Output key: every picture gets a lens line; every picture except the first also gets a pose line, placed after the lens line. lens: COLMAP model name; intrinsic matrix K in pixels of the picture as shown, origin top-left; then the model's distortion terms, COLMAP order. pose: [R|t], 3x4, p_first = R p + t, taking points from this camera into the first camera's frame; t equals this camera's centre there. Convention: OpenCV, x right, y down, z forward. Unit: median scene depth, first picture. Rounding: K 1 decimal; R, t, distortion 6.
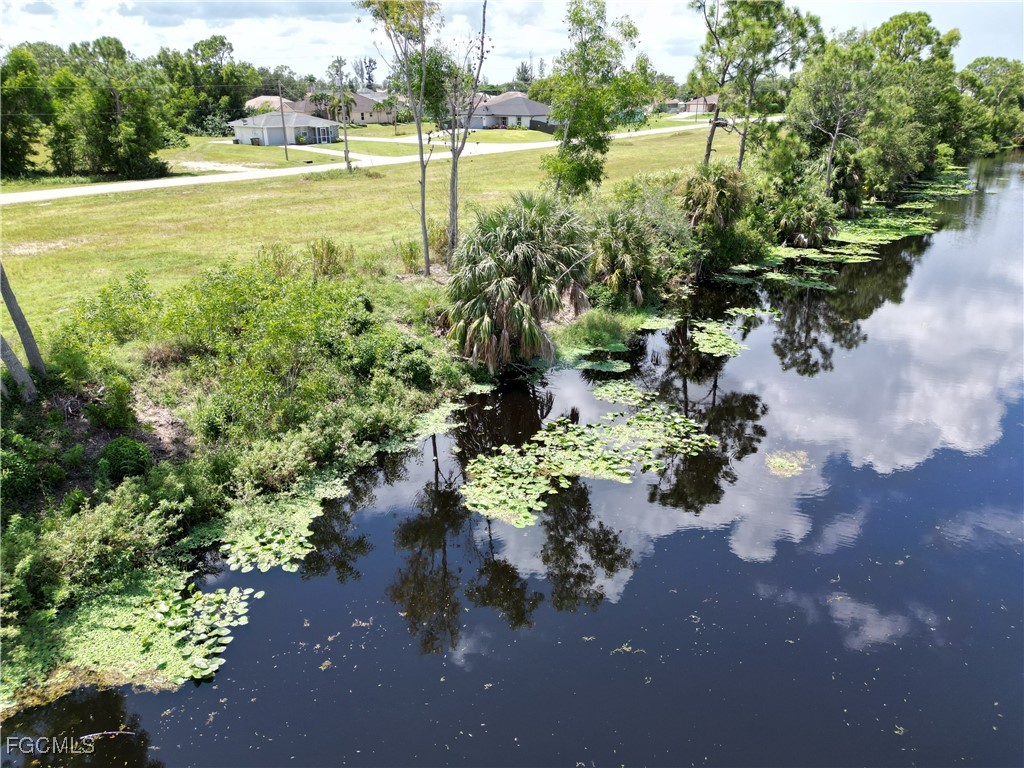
lens RADIAL K [[718.9, 0, 509.7], [0, 718.9, 384.3], [0, 0, 1]] dist [0.069663, -0.068797]
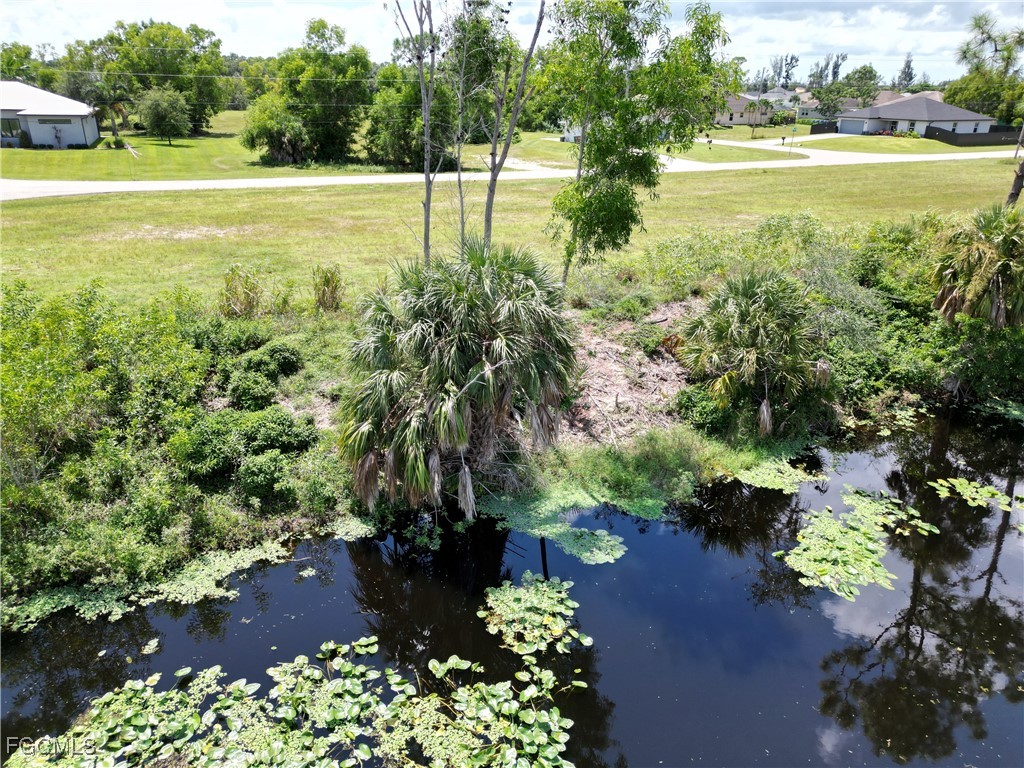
lens RADIAL K [[718.9, 0, 509.7], [0, 718.9, 384.3], [0, 0, 1]] dist [0.069663, -0.068797]
pose [[0.860570, 0.204154, -0.466627, 0.250512], [-0.204207, 0.977593, 0.051101, -0.128321], [0.466604, 0.051313, 0.882977, 0.339859]]
